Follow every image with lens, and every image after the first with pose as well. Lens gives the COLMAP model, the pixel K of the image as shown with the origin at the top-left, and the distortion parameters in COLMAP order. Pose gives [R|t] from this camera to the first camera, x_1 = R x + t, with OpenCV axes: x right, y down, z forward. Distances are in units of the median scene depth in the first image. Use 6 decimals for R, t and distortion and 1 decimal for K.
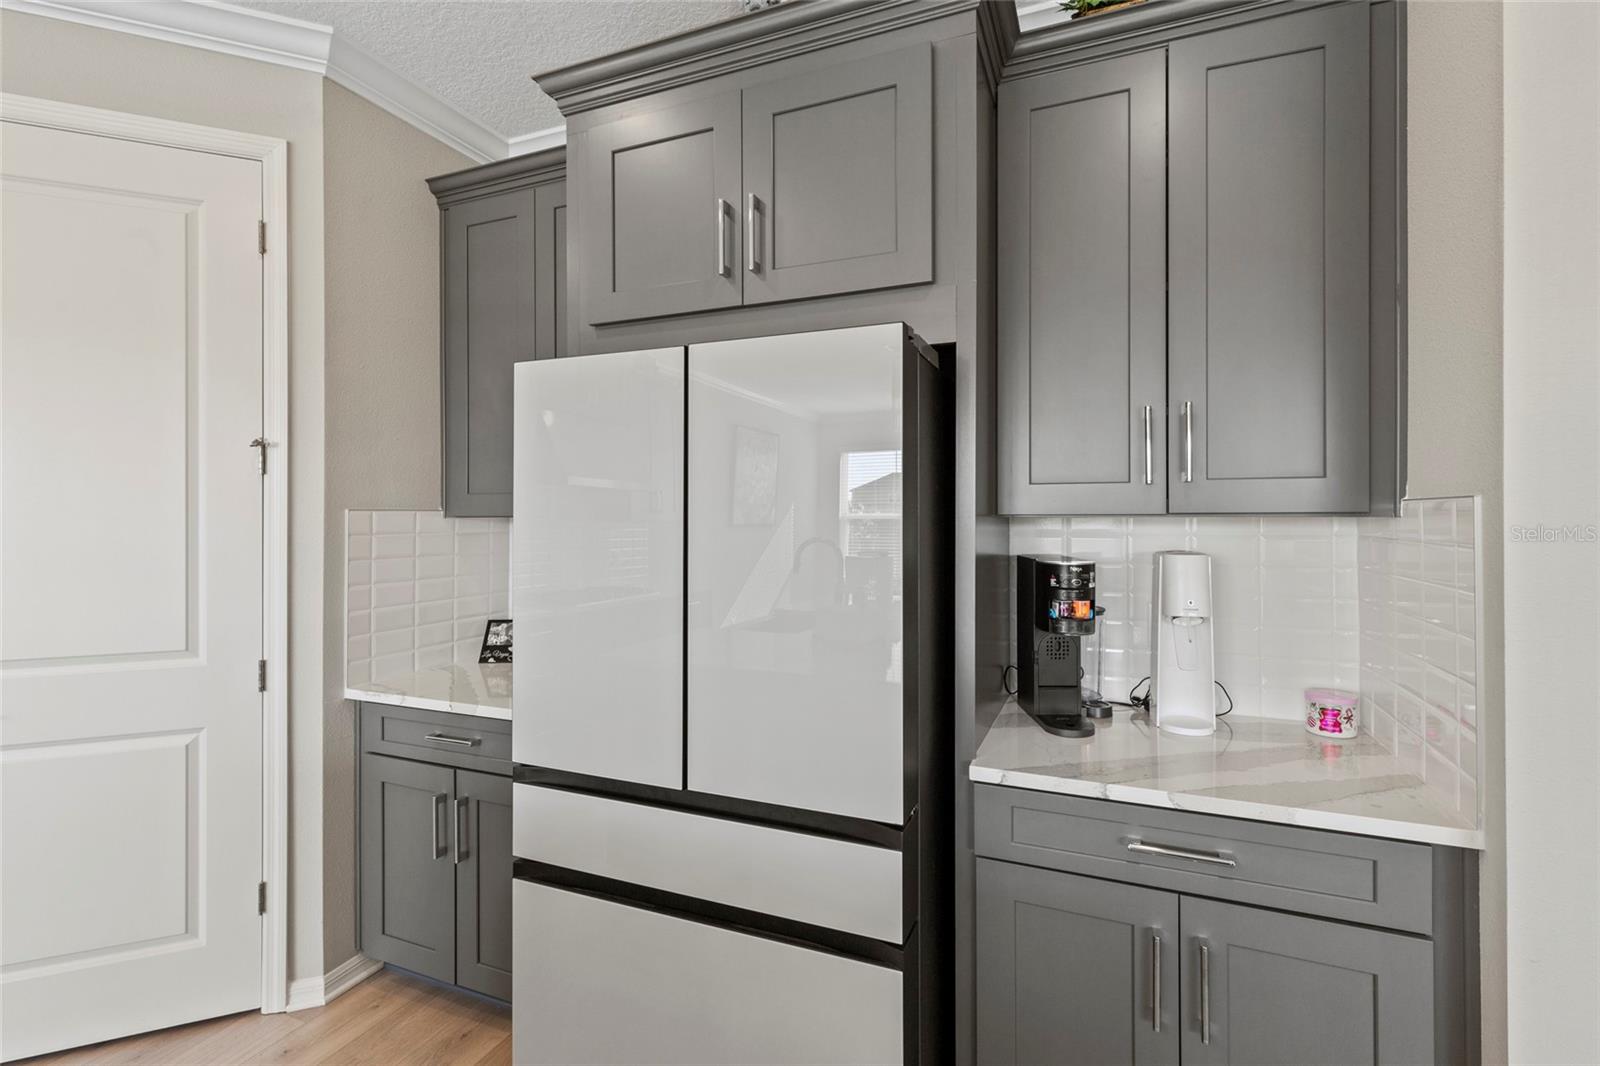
lens RADIAL K [[730.1, 0, 805.6], [0, 730.1, 512.5], [0, 0, 1]] dist [0.001424, 0.000205]
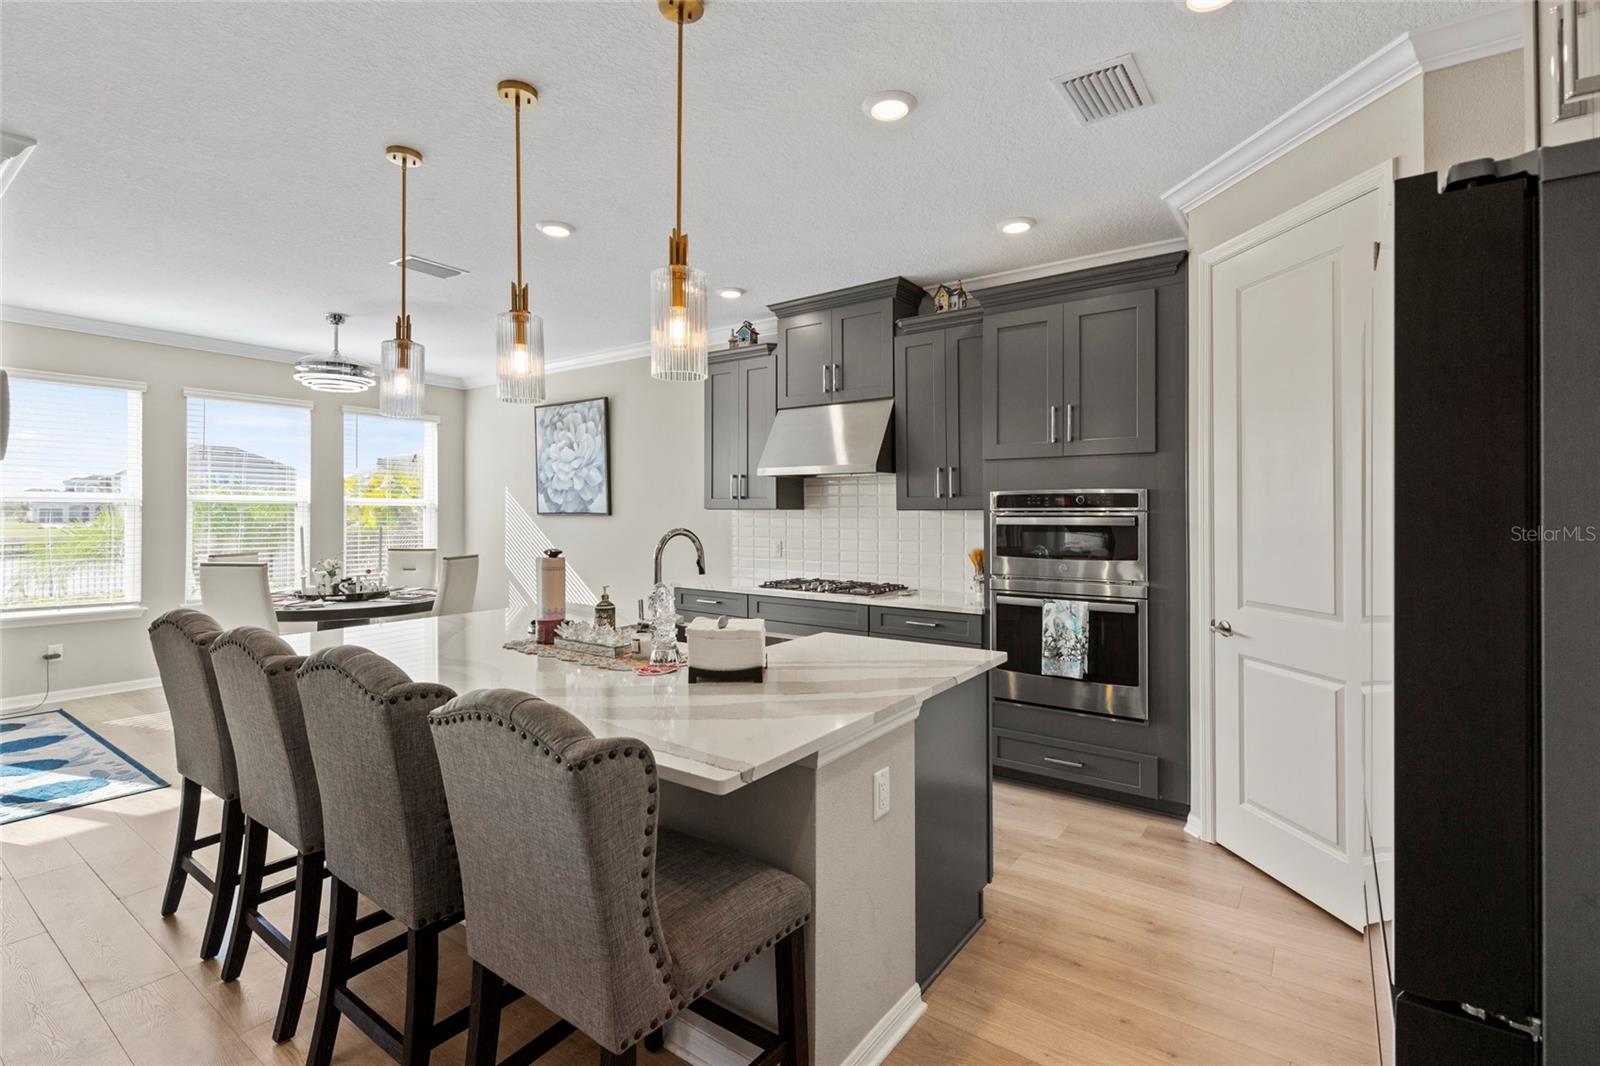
lens RADIAL K [[730.1, 0, 805.6], [0, 730.1, 512.5], [0, 0, 1]] dist [0.001424, 0.000205]
pose [[-0.225719, -0.000233, -0.974192, 0.657103], [0.000637, 1.000000, -0.000387, 0.019714], [0.974192, -0.000708, -0.225718, 0.486007]]
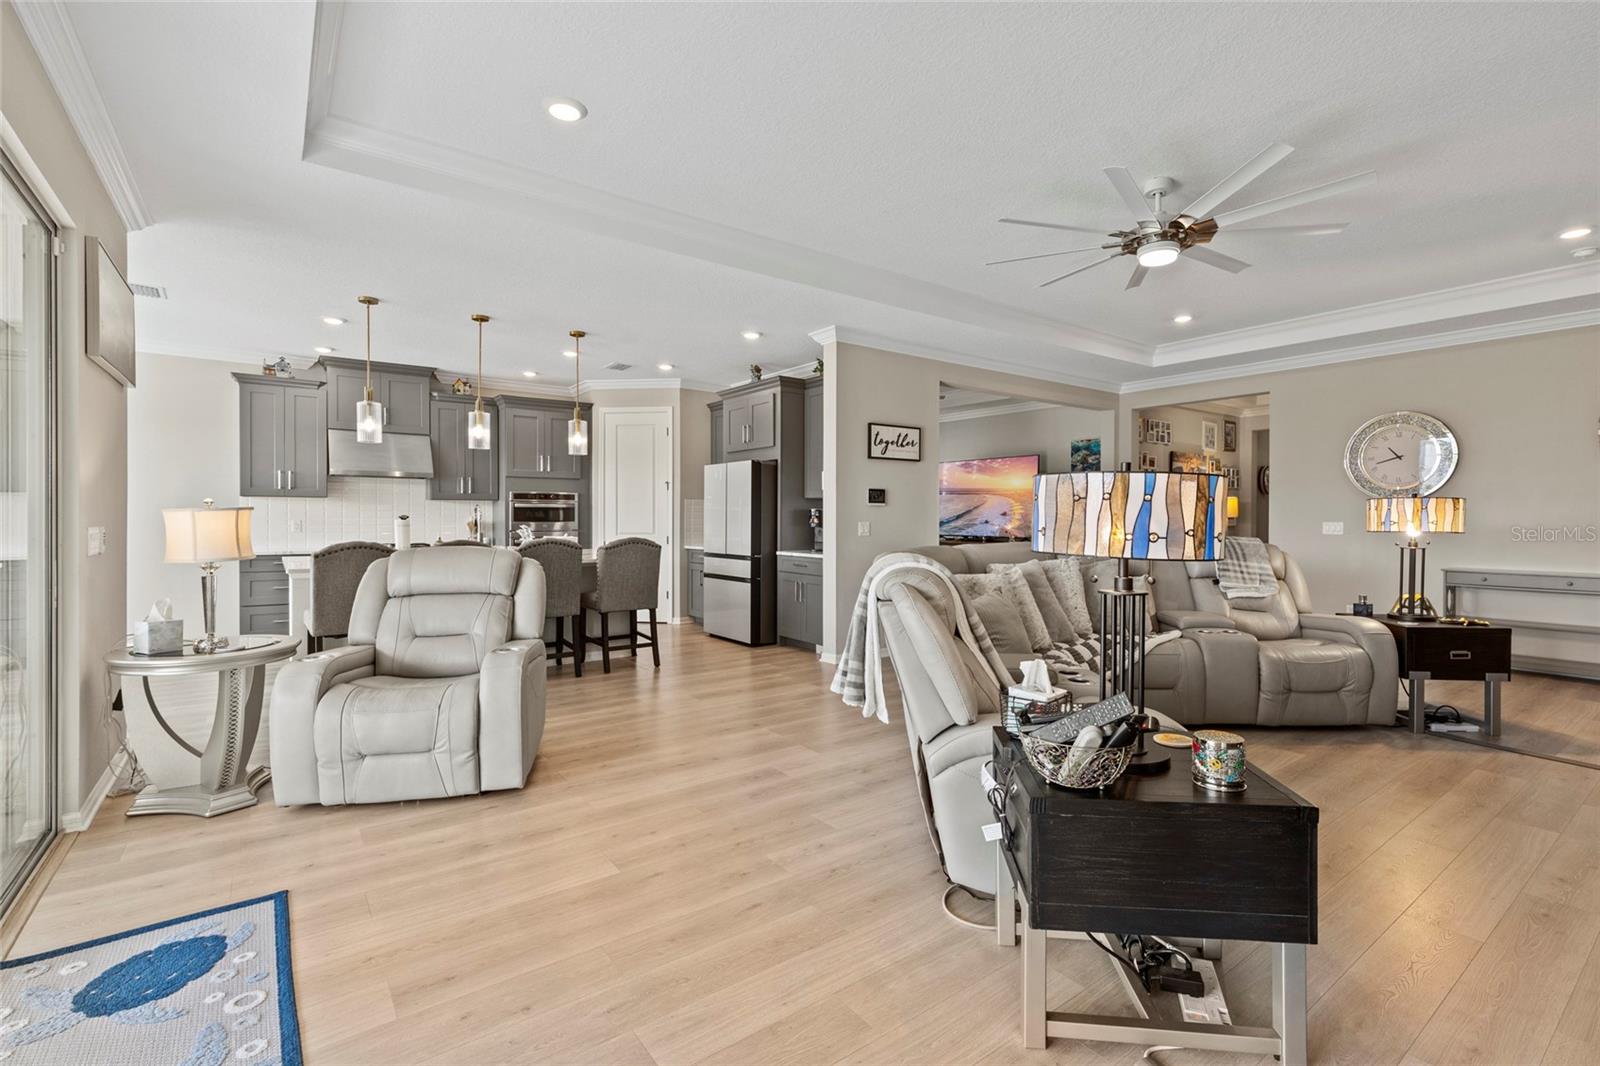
lens RADIAL K [[714.7, 0, 813.8], [0, 714.7, 522.5], [0, 0, 1]] dist [0.002219, 0.000165]
pose [[0.861903, 0.008122, -0.507009, 2.378836], [-0.002643, 0.999930, 0.011525, 0.096454], [0.507067, -0.008593, 0.861864, -2.425764]]
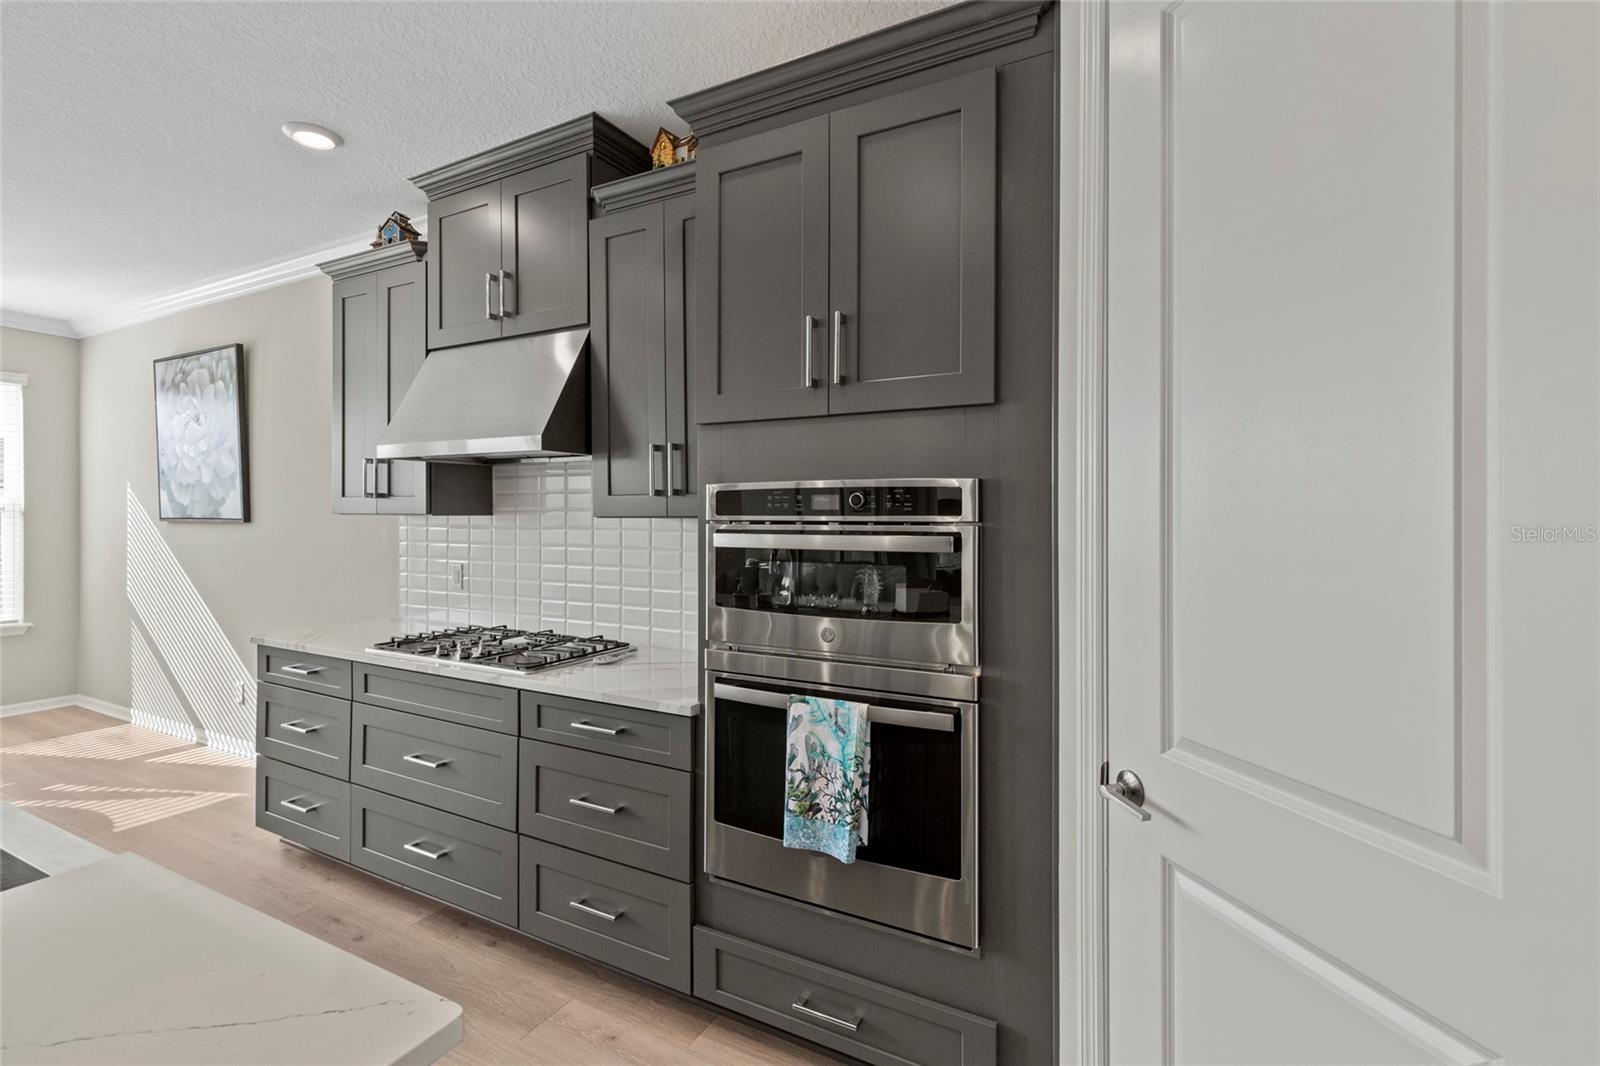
lens RADIAL K [[727.0, 0, 806.8], [0, 727.0, 521.3], [0, 0, 1]] dist [0.003187, 0.000155]
pose [[-0.093578, 0.005673, -0.995596, -0.476476], [-0.002776, 0.999978, 0.005959, 0.008235], [0.995608, 0.003322, -0.093560, 0.798839]]
